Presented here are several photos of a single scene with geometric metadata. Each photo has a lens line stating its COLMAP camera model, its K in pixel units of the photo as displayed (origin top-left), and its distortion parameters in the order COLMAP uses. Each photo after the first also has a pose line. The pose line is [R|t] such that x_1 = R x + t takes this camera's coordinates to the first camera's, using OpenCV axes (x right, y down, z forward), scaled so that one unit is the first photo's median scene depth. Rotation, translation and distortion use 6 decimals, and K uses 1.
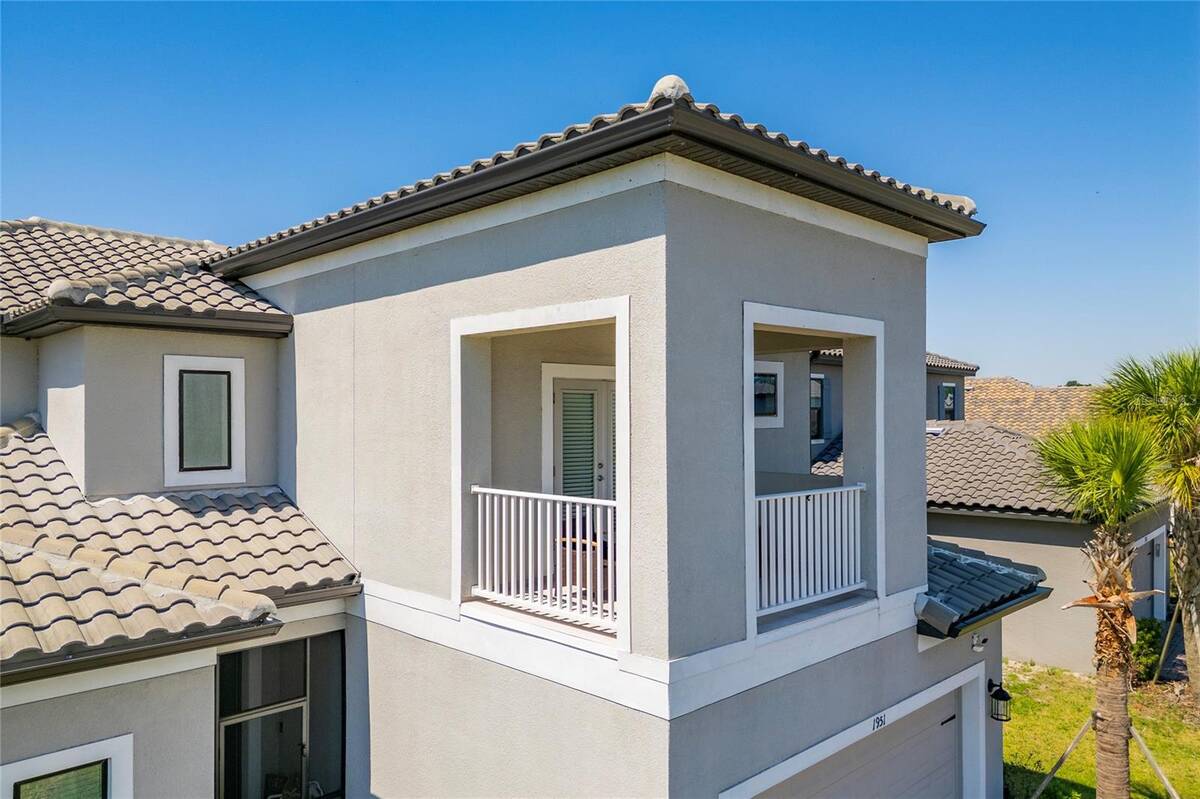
lens RADIAL K [[858.4, 0, 600.0], [0, 858.4, 399.5], [0, 0, 1]] dist [0.033635, -0.001748]
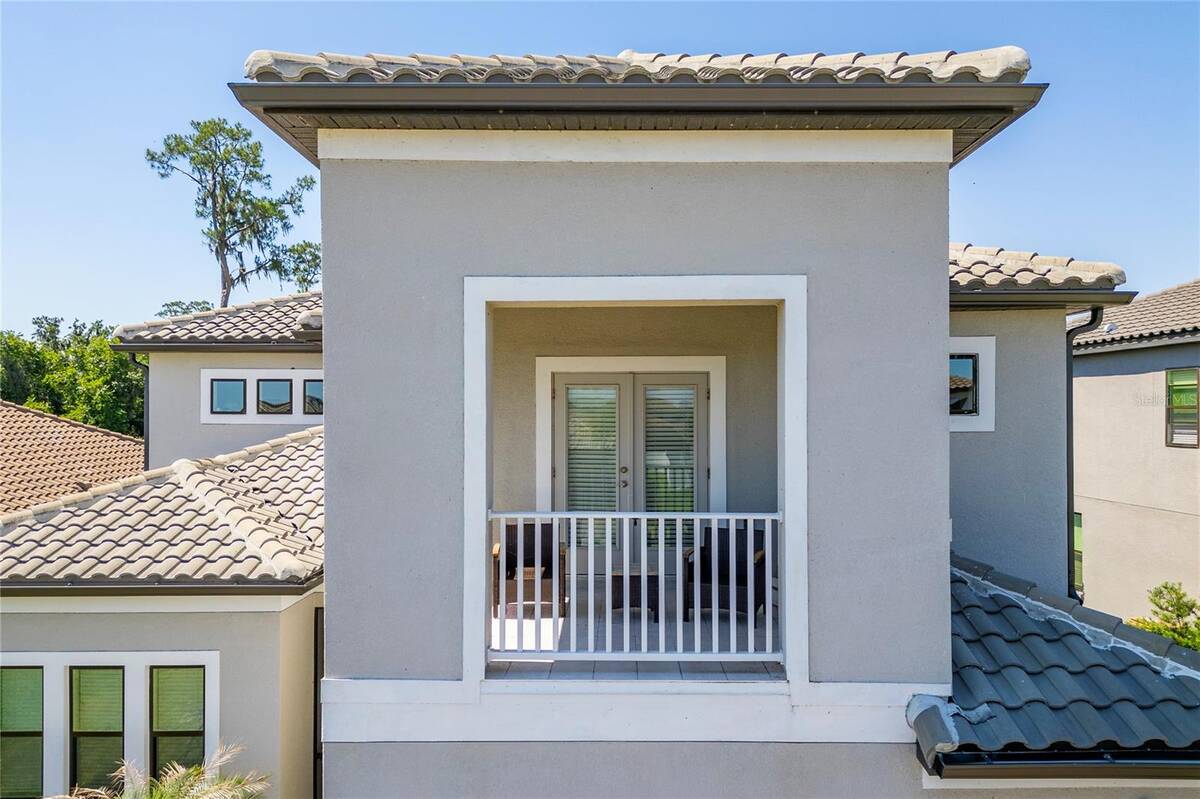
lens RADIAL K [[858.4, 0, 600.0], [0, 858.4, 399.5], [0, 0, 1]] dist [0.033635, -0.001748]
pose [[0.708053, -0.007742, -0.706117, 0.651092], [0.010476, 0.999945, -0.000459, 0.005224], [0.706082, -0.007073, 0.708095, 0.381074]]
